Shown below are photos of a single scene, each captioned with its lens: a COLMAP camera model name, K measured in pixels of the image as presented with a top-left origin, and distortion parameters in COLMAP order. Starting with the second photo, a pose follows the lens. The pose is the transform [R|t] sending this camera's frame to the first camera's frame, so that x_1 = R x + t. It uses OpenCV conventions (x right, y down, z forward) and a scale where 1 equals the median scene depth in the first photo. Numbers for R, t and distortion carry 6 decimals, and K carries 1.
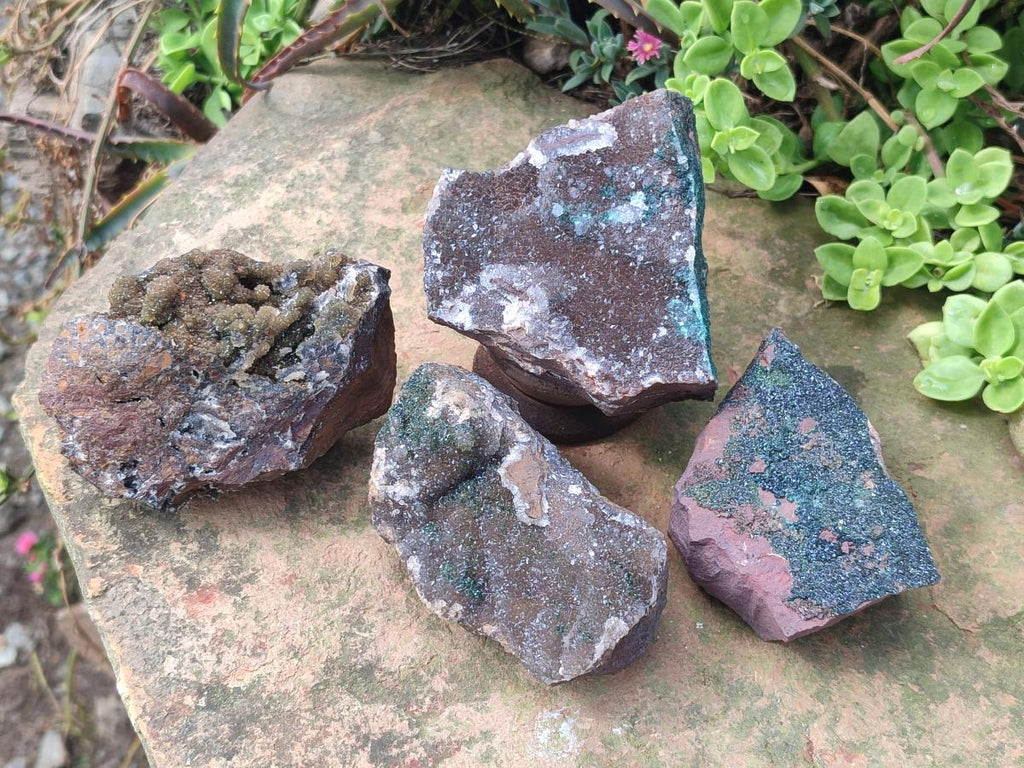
lens RADIAL K [[1536.3, 0, 504.8], [0, 1536.3, 386.8], [0, 0, 1]] dist [0.384676, -2.885009]
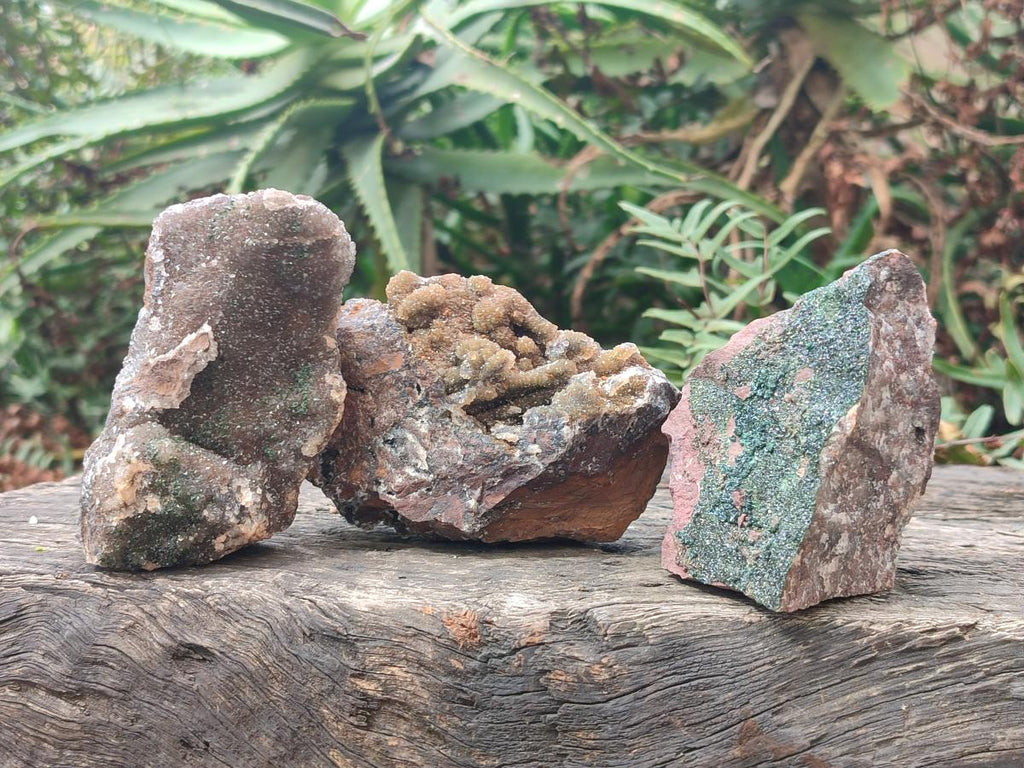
lens RADIAL K [[1536.3, 0, 504.8], [0, 1536.3, 386.8], [0, 0, 1]] dist [0.384676, -2.885009]
pose [[0.778893, 0.364139, -0.510615, 0.316040], [-0.463013, 0.883040, -0.076551, 0.037578], [0.423018, 0.296046, 0.856395, 0.217289]]
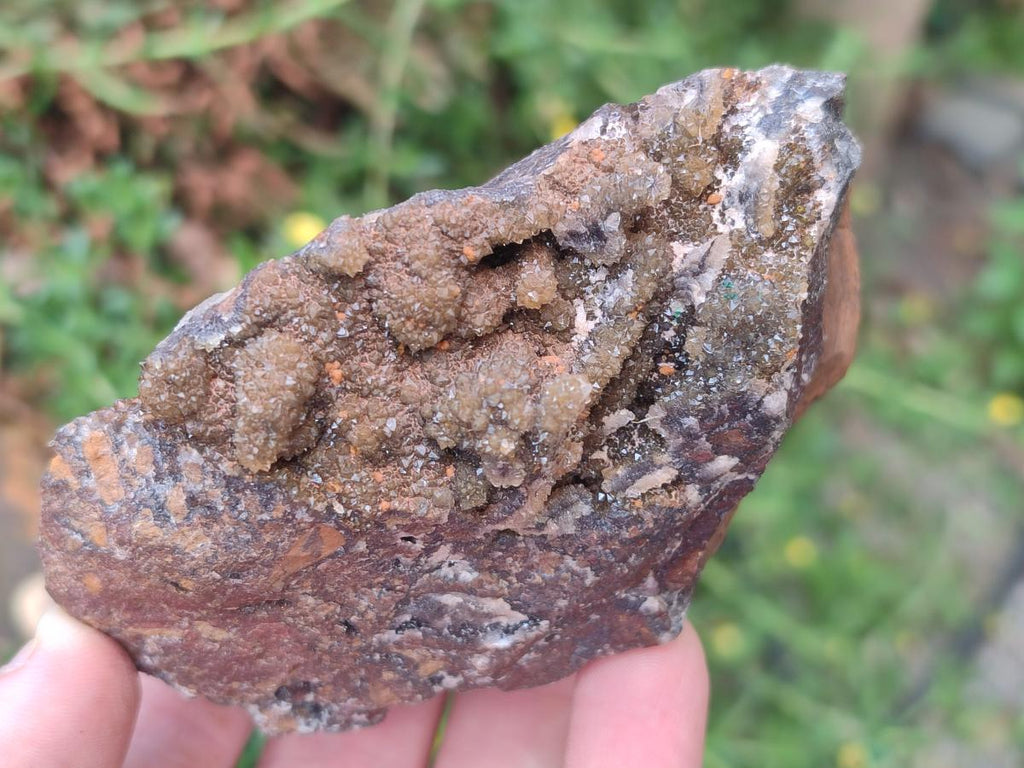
lens RADIAL K [[1536.3, 0, 504.8], [0, 1536.3, 386.8], [0, 0, 1]] dist [0.384676, -2.885009]
pose [[0.985027, -0.089611, -0.147282, -0.114007], [0.153217, 0.846673, 0.509578, -0.230237], [0.079036, -0.524514, 0.847726, 0.687901]]
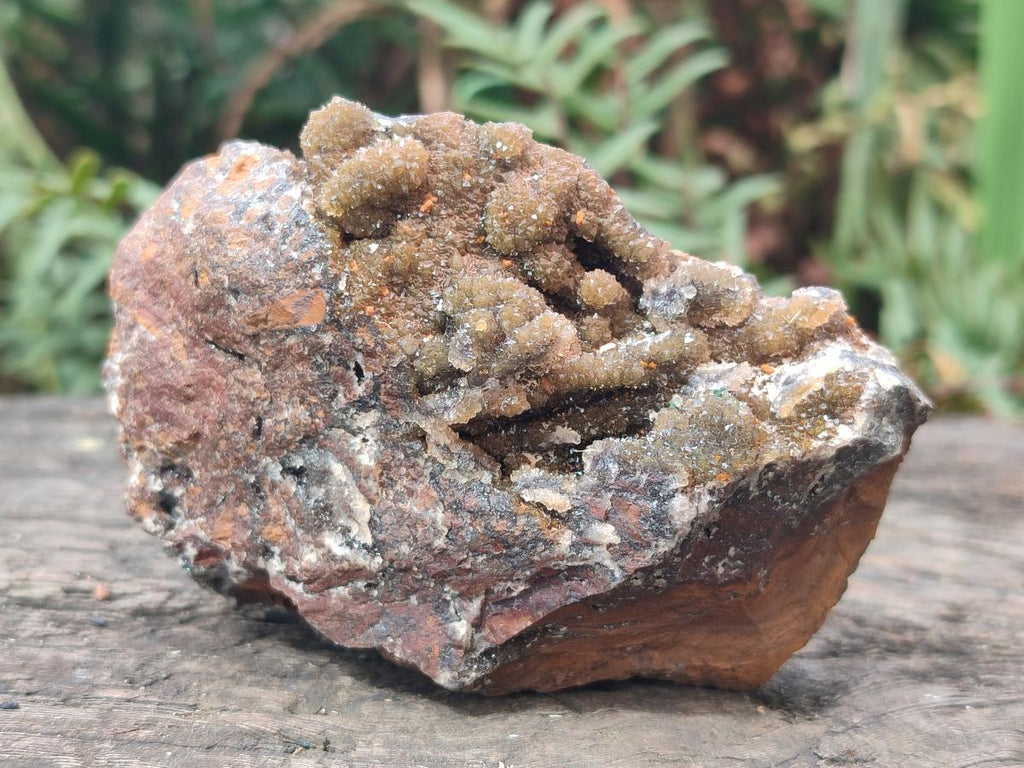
lens RADIAL K [[1536.3, 0, 504.8], [0, 1536.3, 386.8], [0, 0, 1]] dist [0.384676, -2.885009]
pose [[0.743334, 0.503890, -0.439942, 0.021415], [-0.515088, 0.850786, 0.104150, -0.069674], [0.426777, 0.149191, 0.891966, 0.628607]]
